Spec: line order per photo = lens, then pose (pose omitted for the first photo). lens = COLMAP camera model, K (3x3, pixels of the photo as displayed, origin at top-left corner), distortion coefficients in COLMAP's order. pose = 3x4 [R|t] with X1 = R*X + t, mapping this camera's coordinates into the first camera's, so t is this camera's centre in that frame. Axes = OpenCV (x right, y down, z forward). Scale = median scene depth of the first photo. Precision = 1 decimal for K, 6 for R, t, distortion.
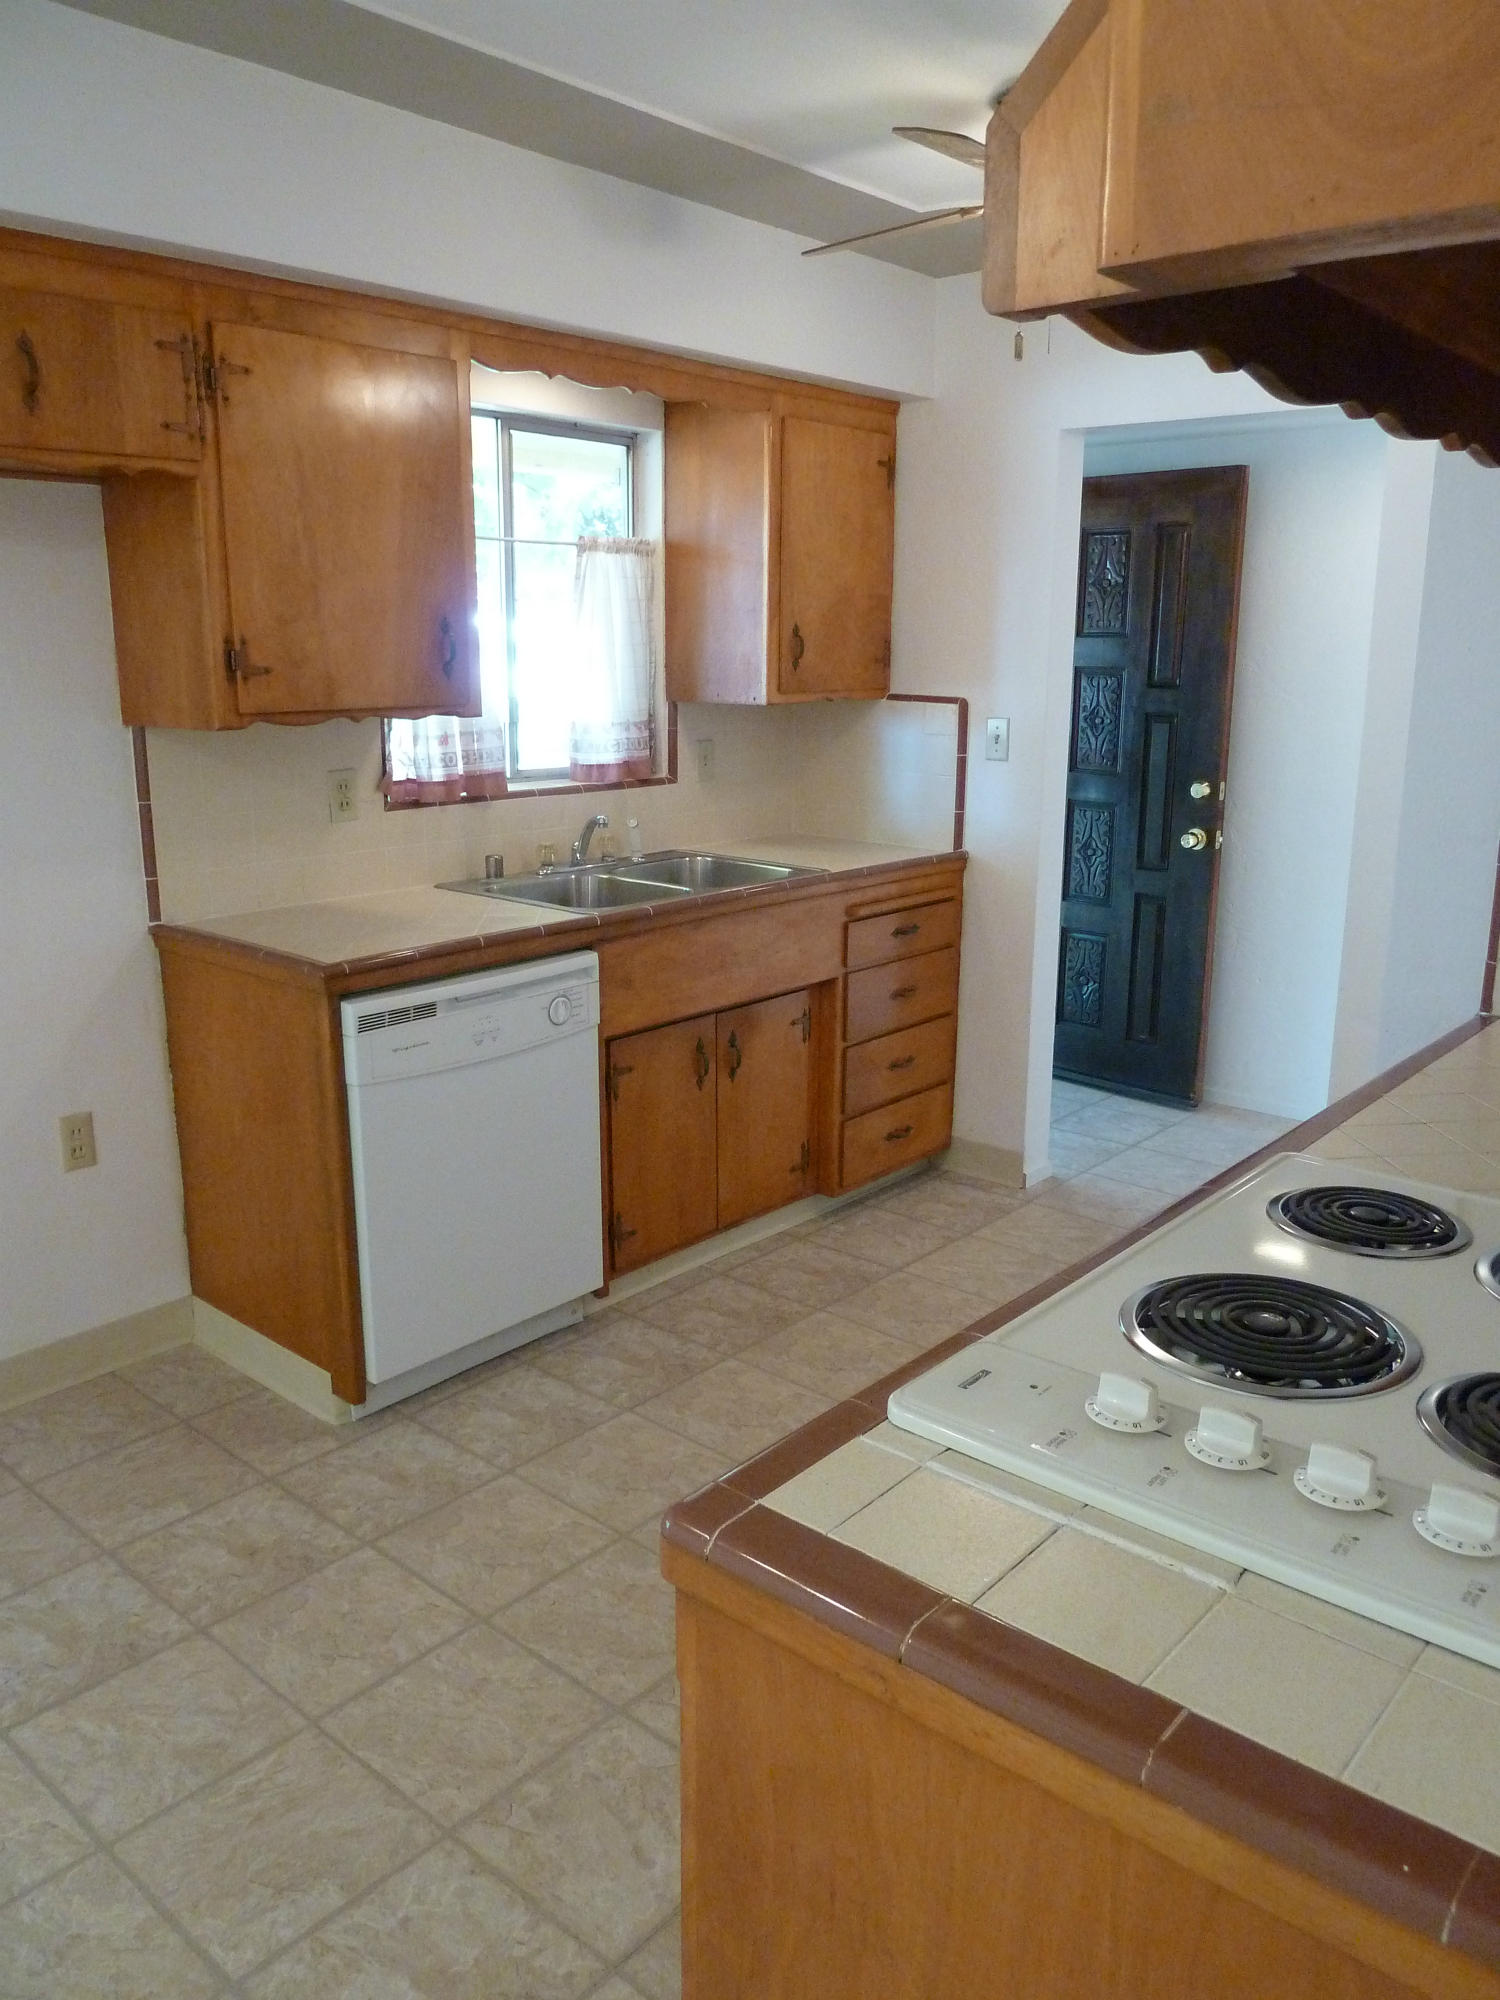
lens RADIAL K [[1494.1, 0, 756.5], [0, 1494.1, 1005.2], [0, 0, 1]] dist [-0.056042, 0.025190]
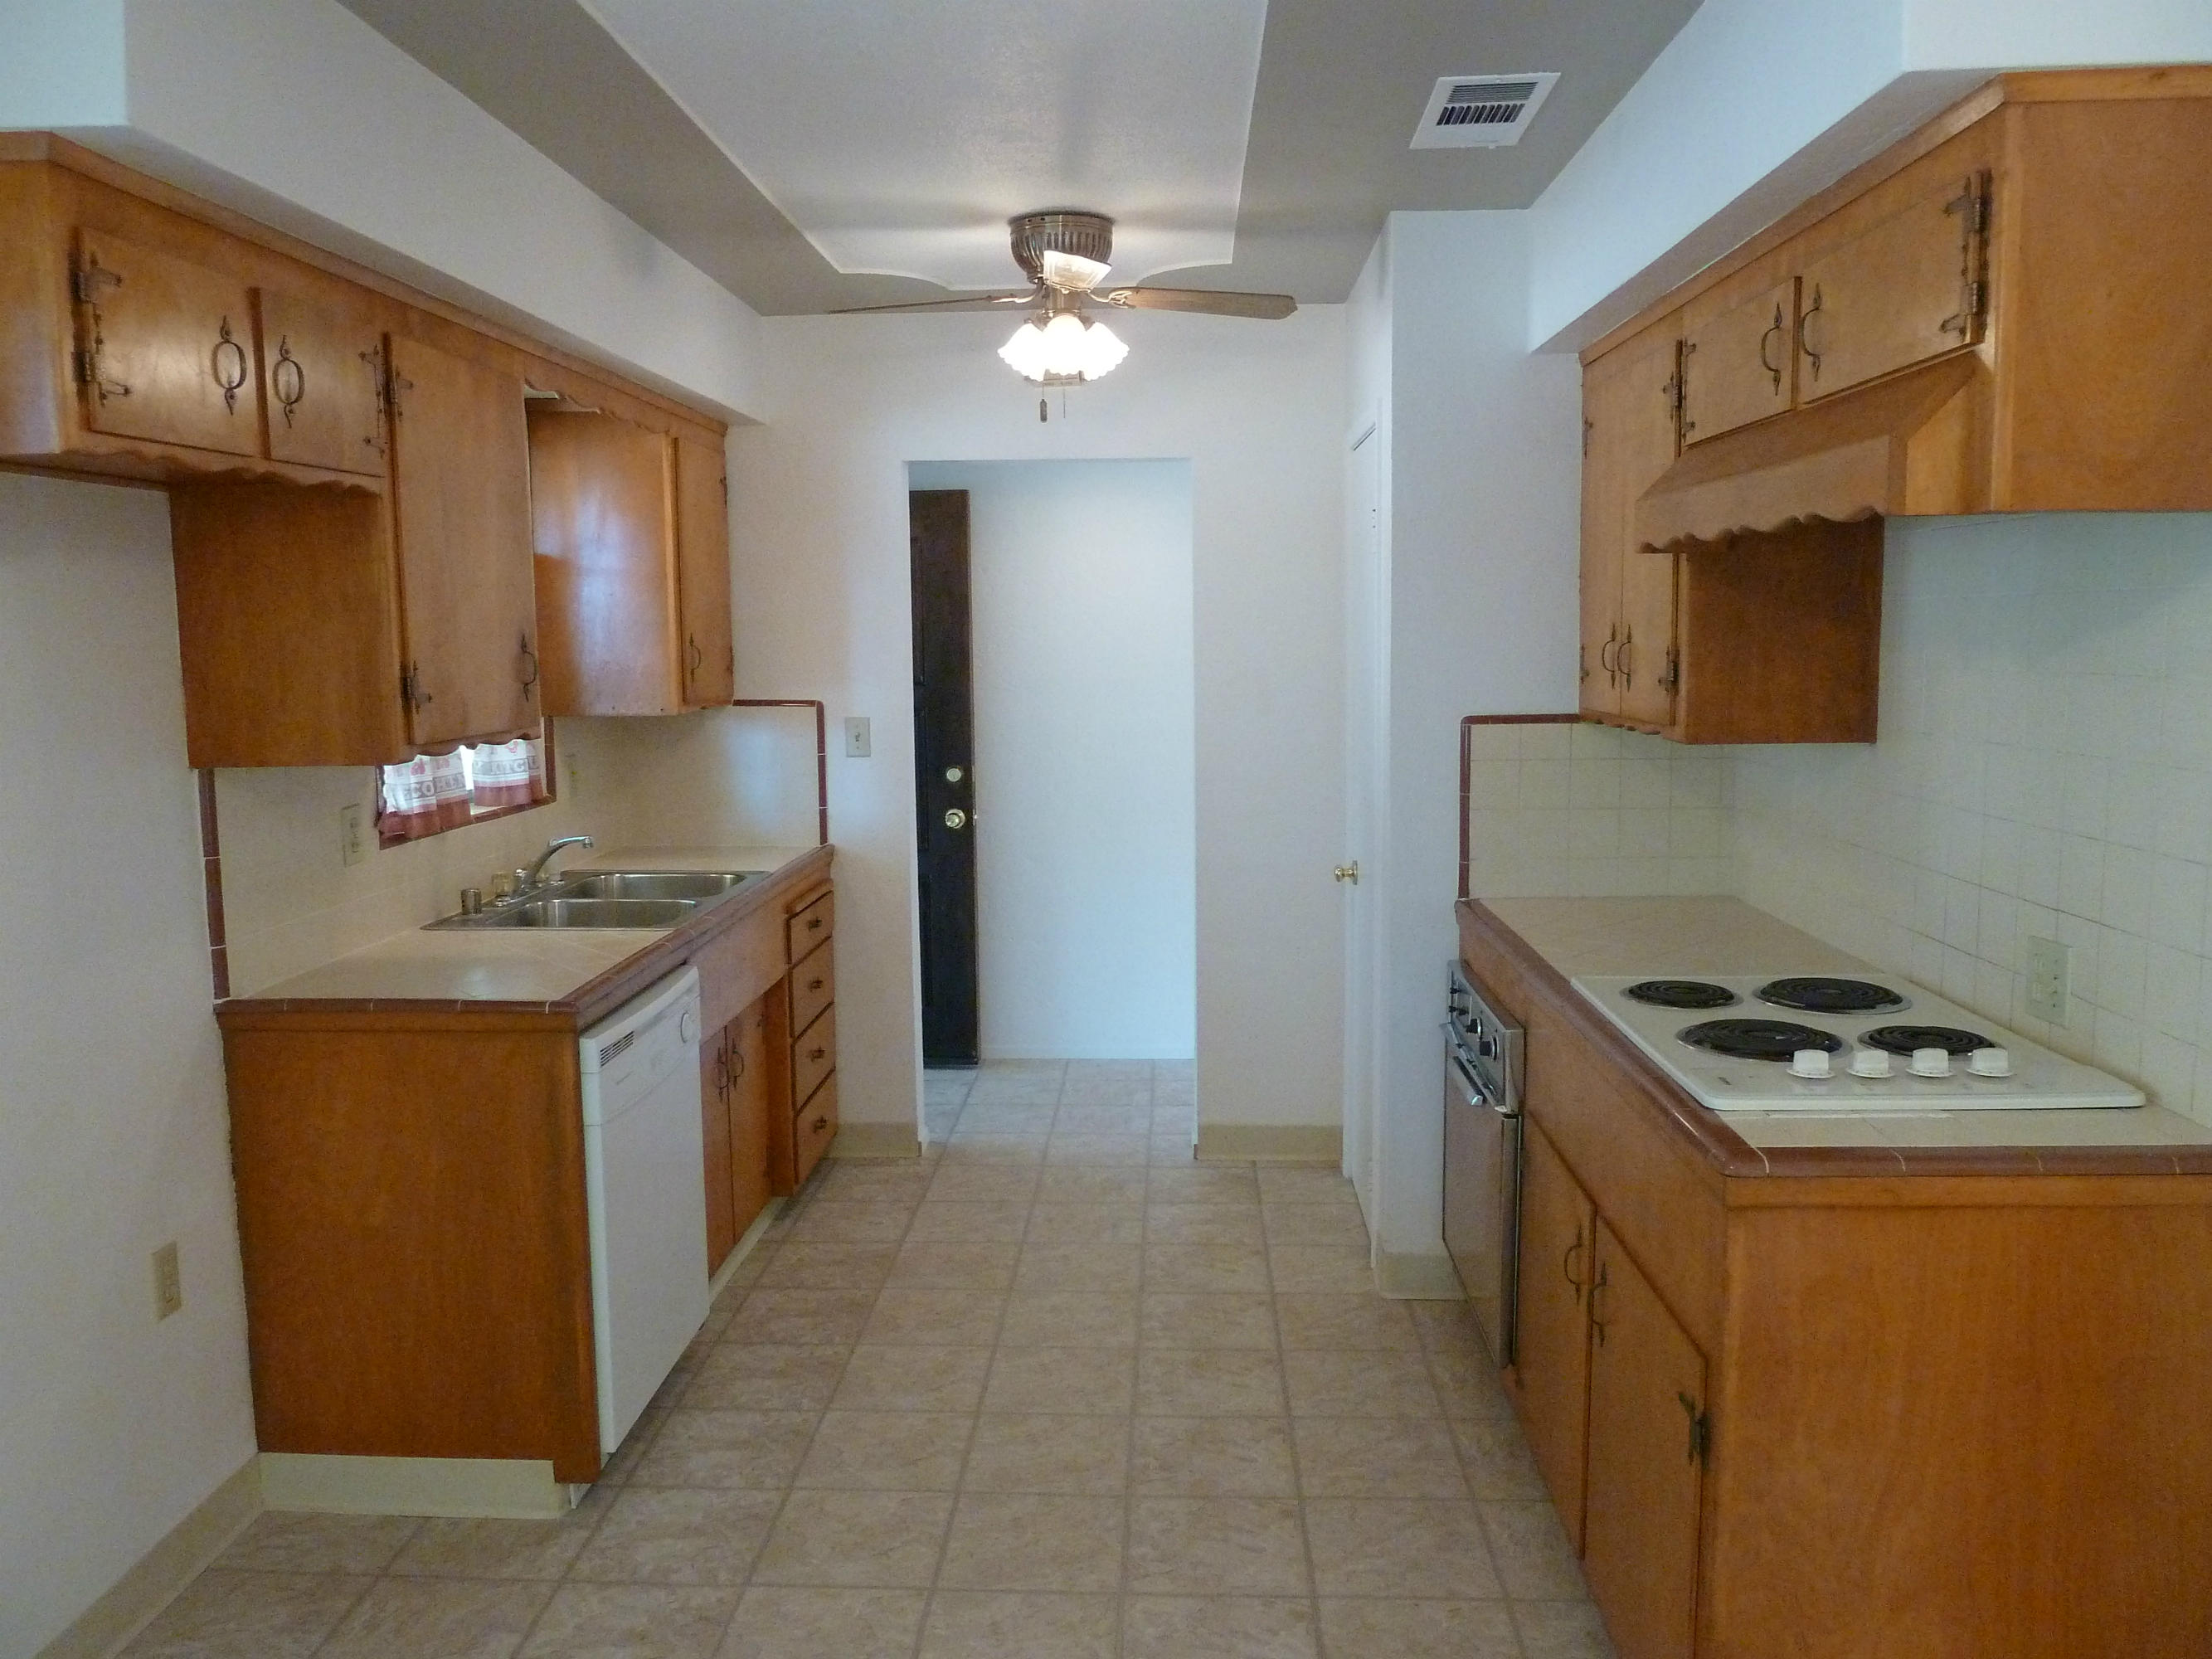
lens RADIAL K [[1652.6, 0, 1110.2], [0, 1652.6, 815.8], [0, 0, 1]] dist [-0.056042, 0.025190]
pose [[0.784091, -0.082598, 0.615125, -0.487950], [0.160783, 0.984303, -0.072778, -0.008406], [-0.599458, 0.155966, 0.785064, -0.034583]]
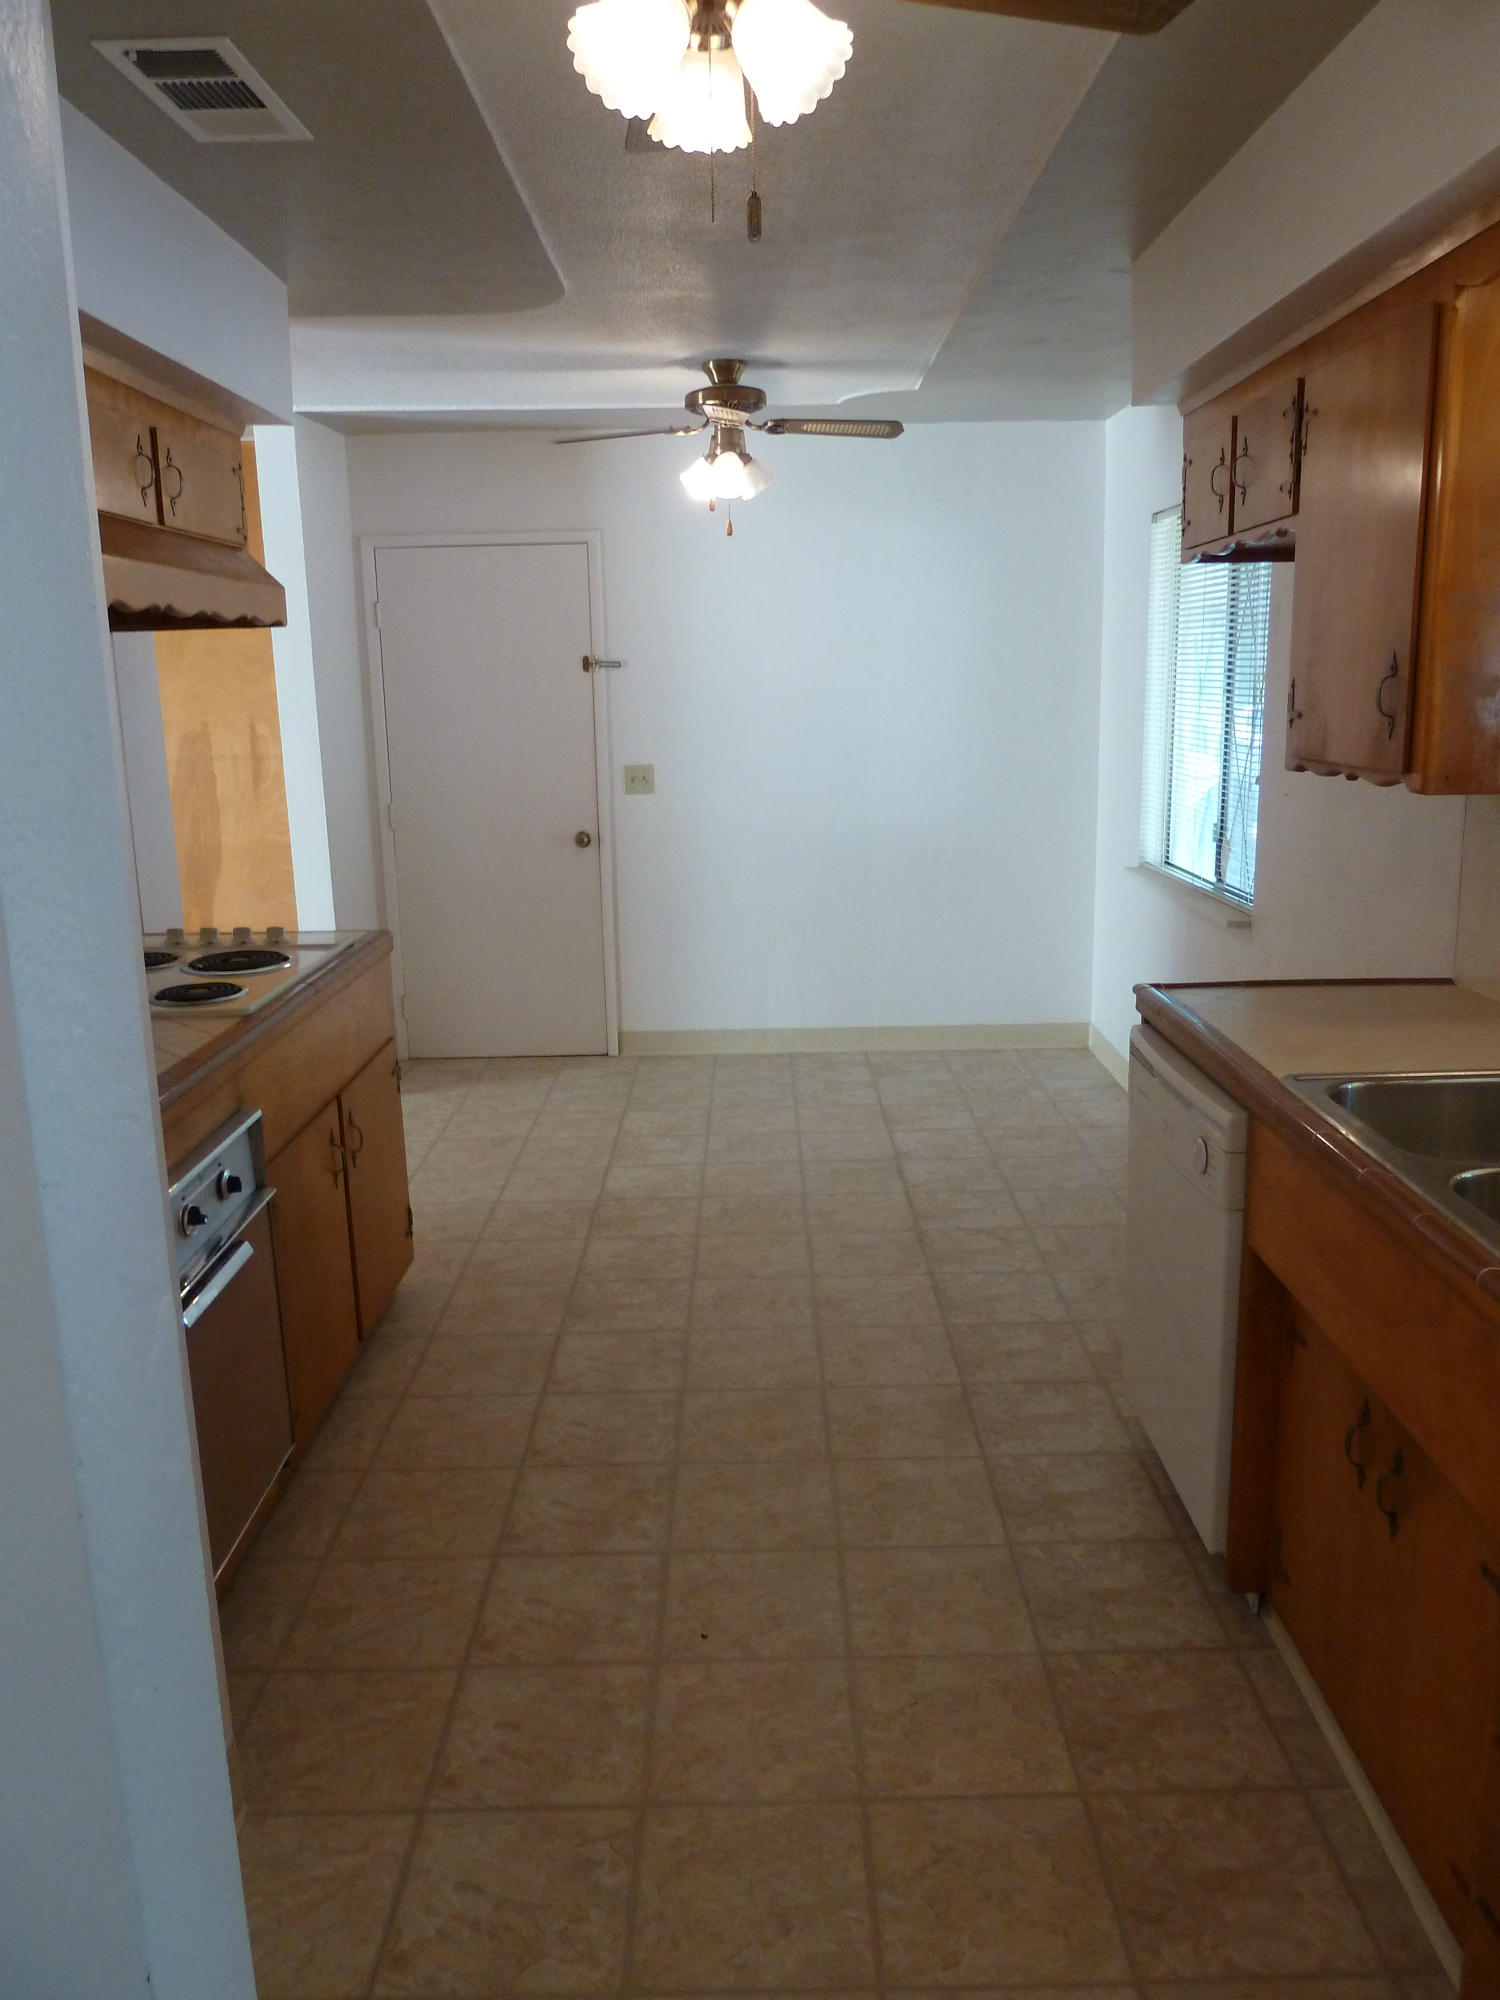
lens RADIAL K [[1494.1, 0, 753.3], [0, 1494.1, 997.1], [0, 0, 1]] dist [-0.056042, 0.025190]
pose [[-0.757085, 0.151256, -0.635566, 0.459963], [-0.136291, 0.914860, 0.380074, -0.292385], [0.638942, 0.374370, -0.672012, 1.156913]]
